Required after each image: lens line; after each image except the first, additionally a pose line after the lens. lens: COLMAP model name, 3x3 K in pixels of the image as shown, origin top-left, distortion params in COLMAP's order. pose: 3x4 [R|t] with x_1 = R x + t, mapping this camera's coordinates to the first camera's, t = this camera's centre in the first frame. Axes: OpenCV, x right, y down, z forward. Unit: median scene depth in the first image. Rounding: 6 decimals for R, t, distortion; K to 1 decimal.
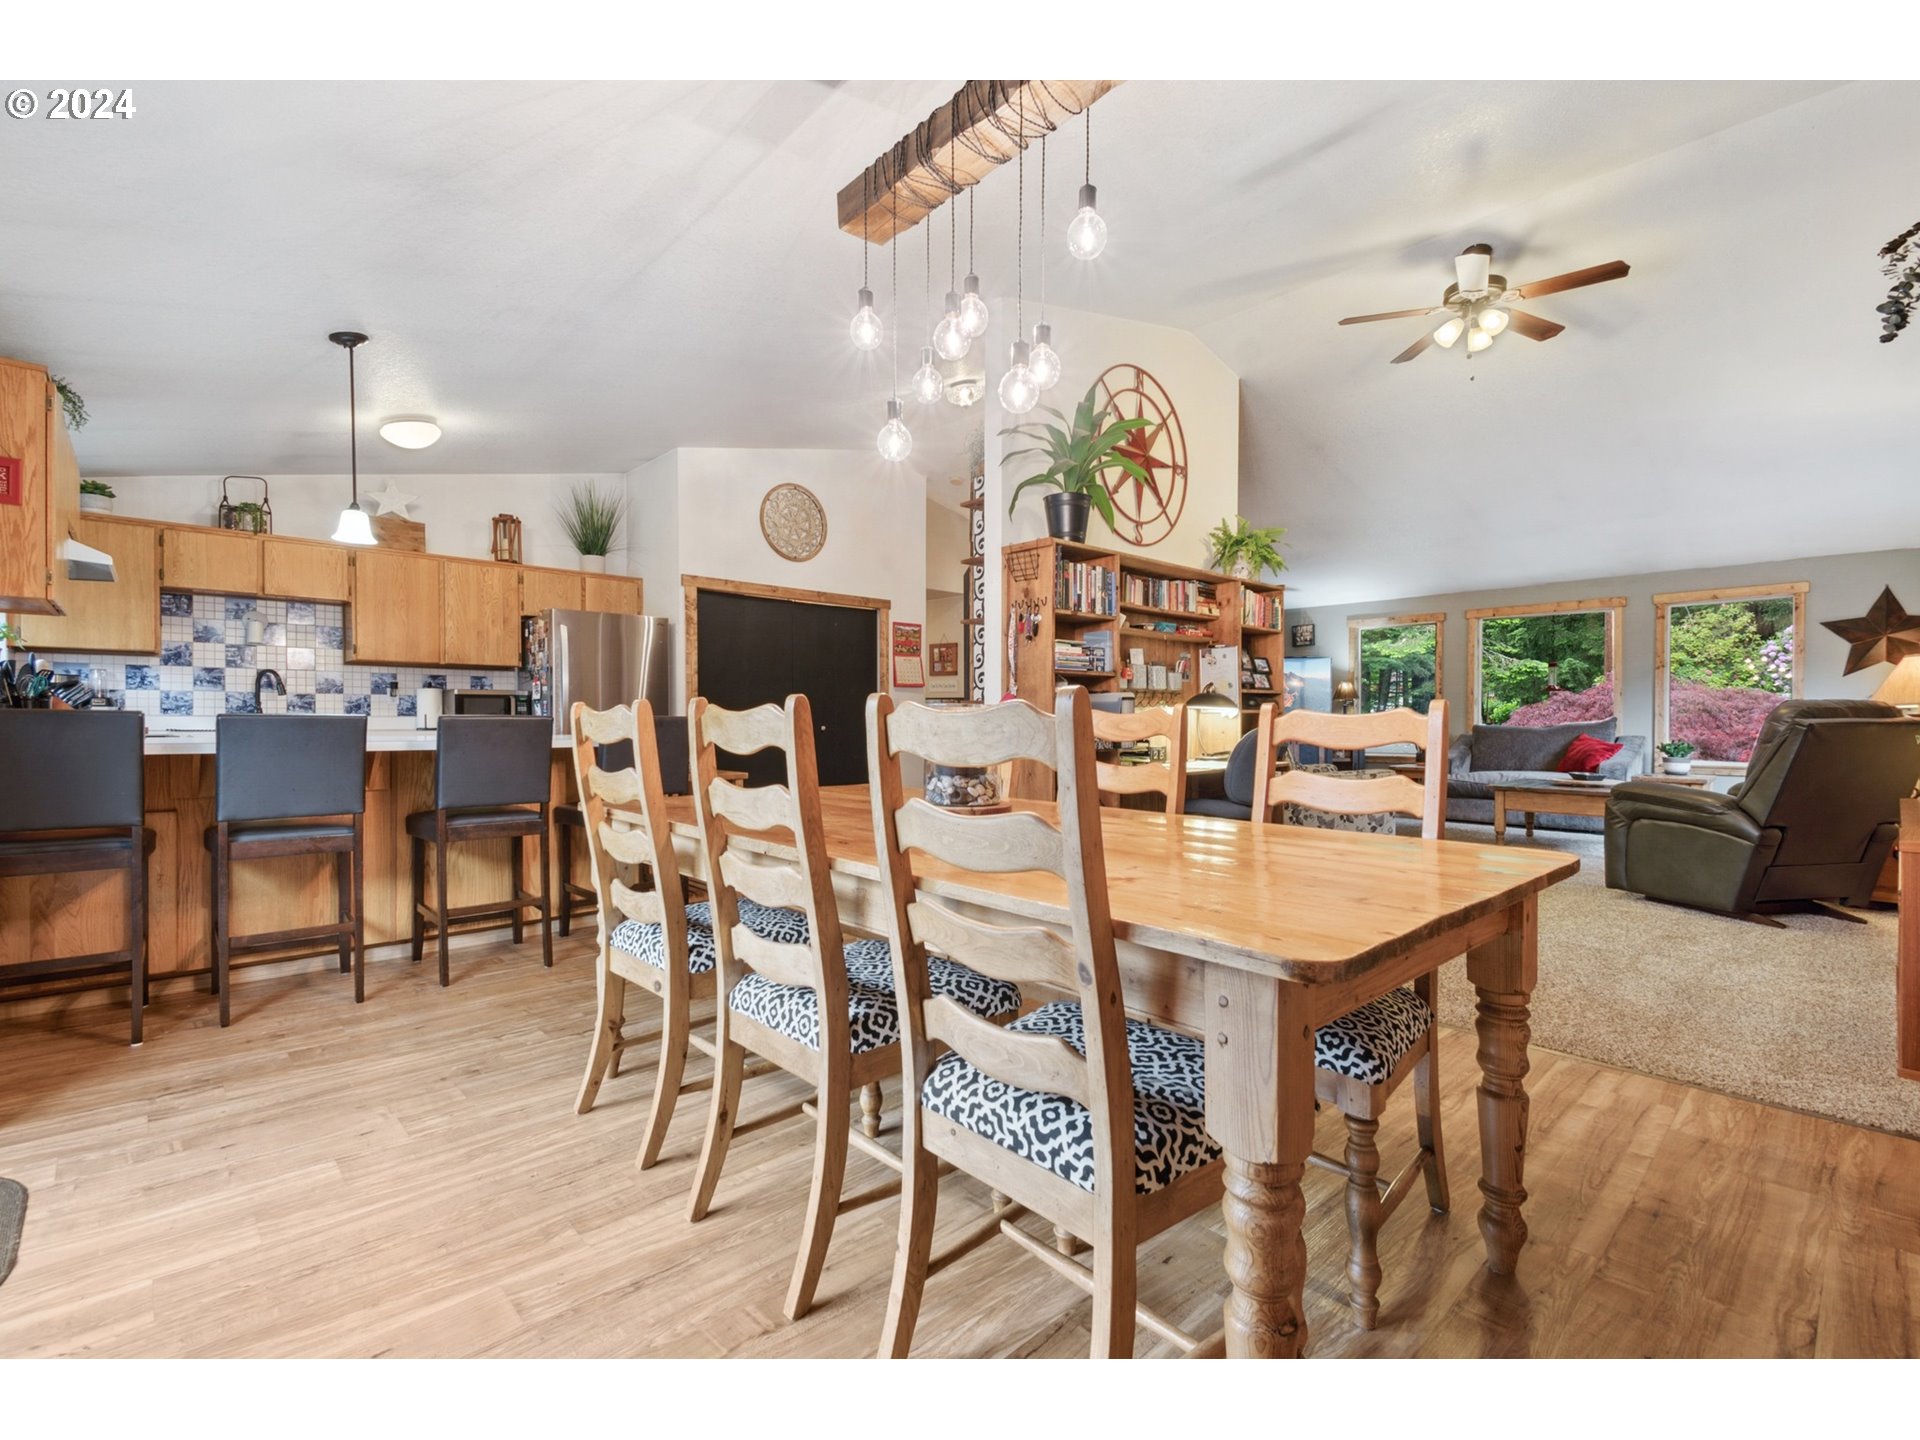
lens RADIAL K [[850.3, 0, 954.2], [0, 850.3, 735.0], [0, 0, 1]] dist [0.025138, -0.007967]
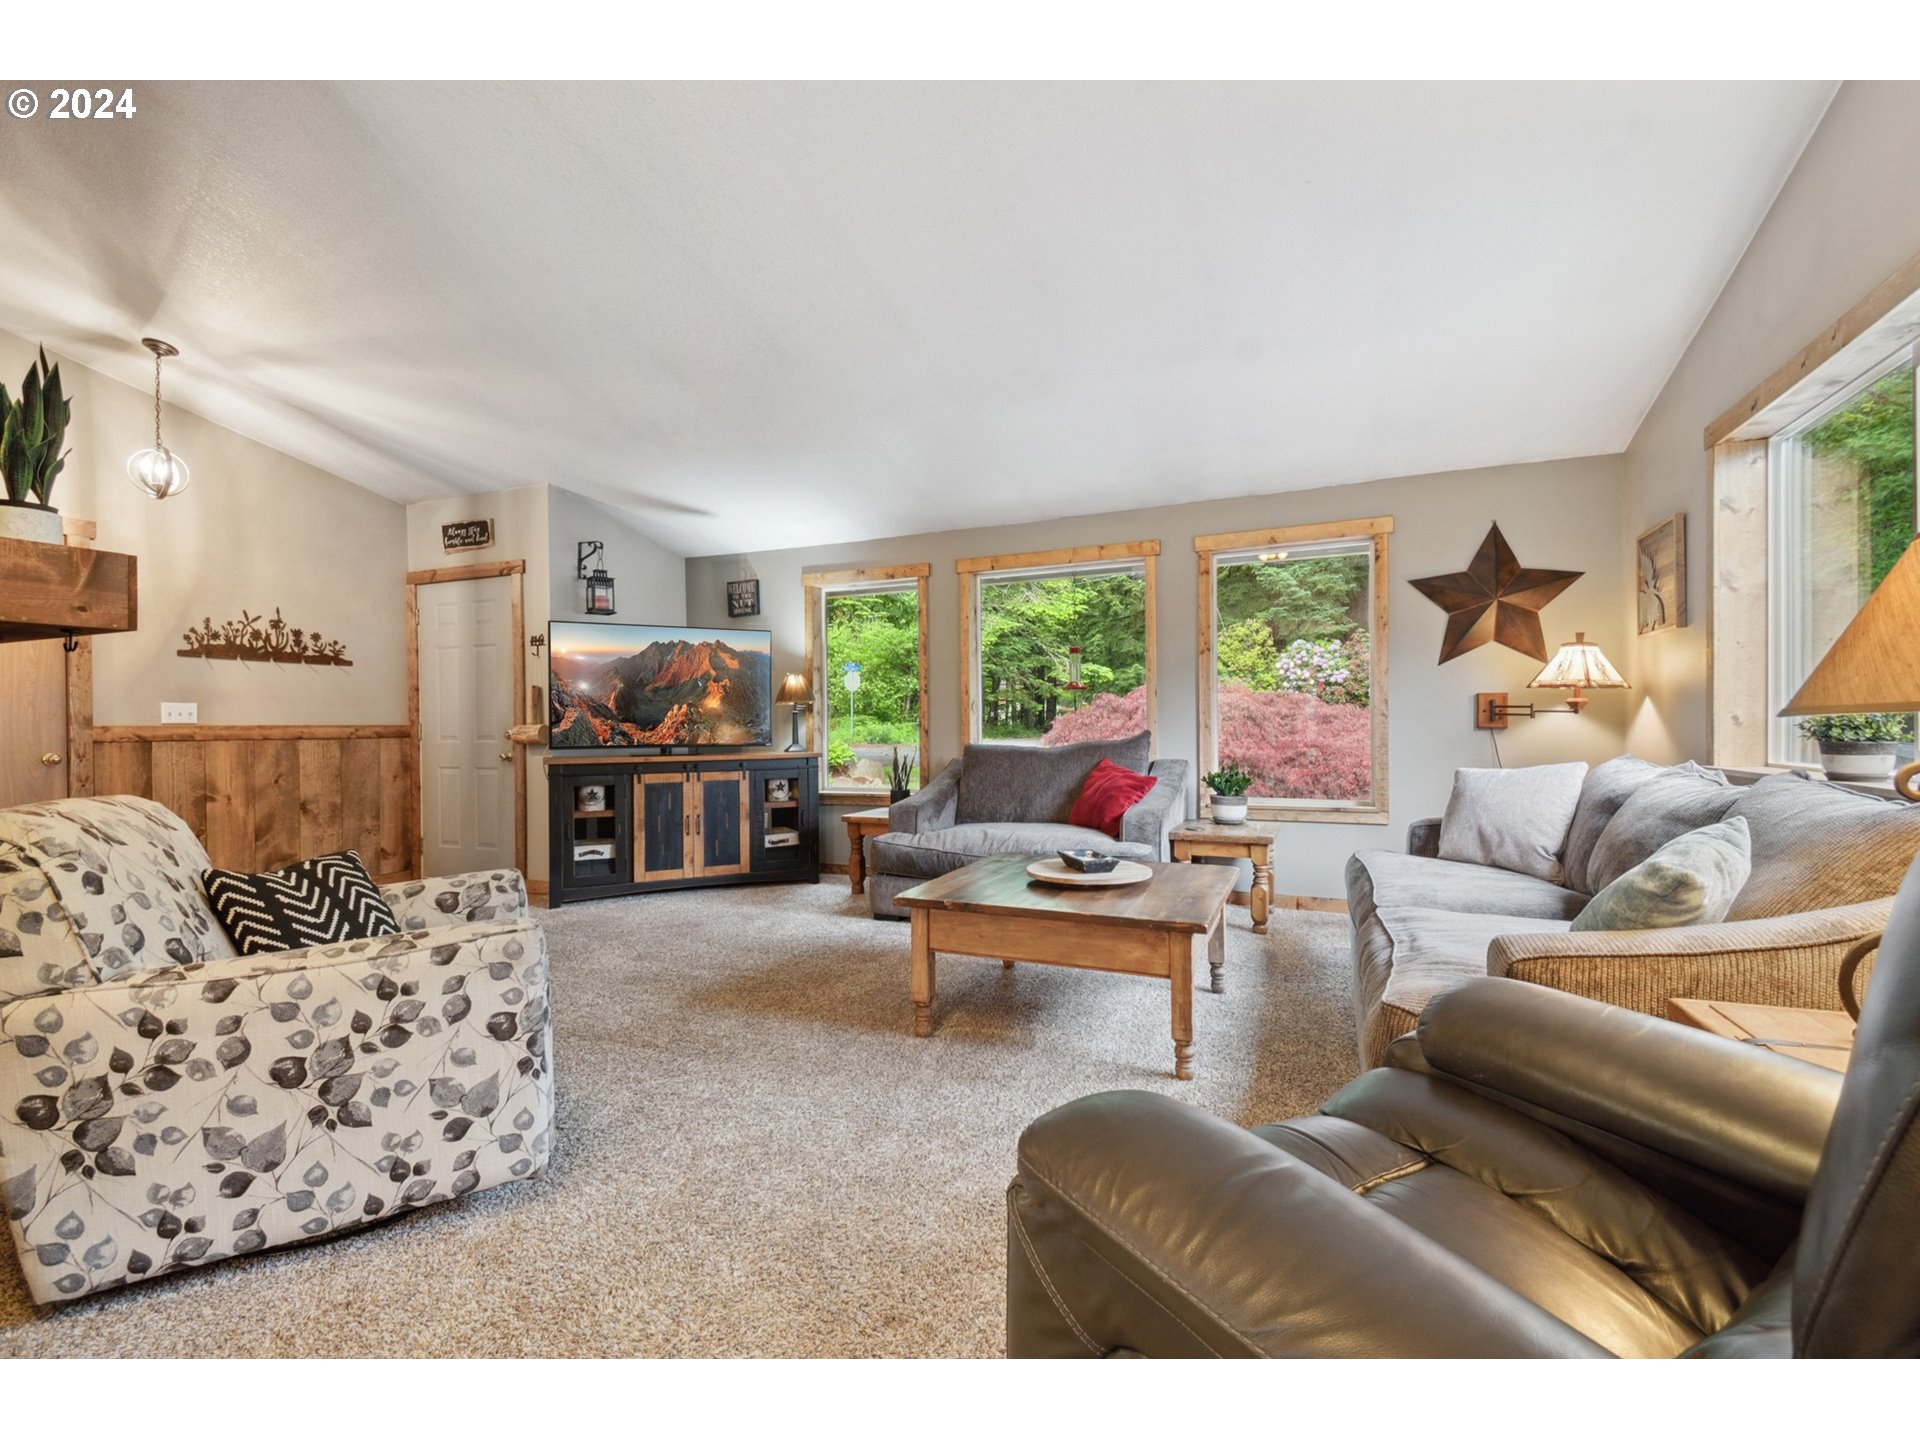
lens RADIAL K [[850.3, 0, 946.6], [0, 850.3, 729.3], [0, 0, 1]] dist [0.025138, -0.007967]
pose [[0.924338, -0.008594, 0.381477, 0.392125], [0.013339, 0.999863, -0.009797, -0.017630], [-0.381341, 0.014145, 0.924326, 0.479300]]
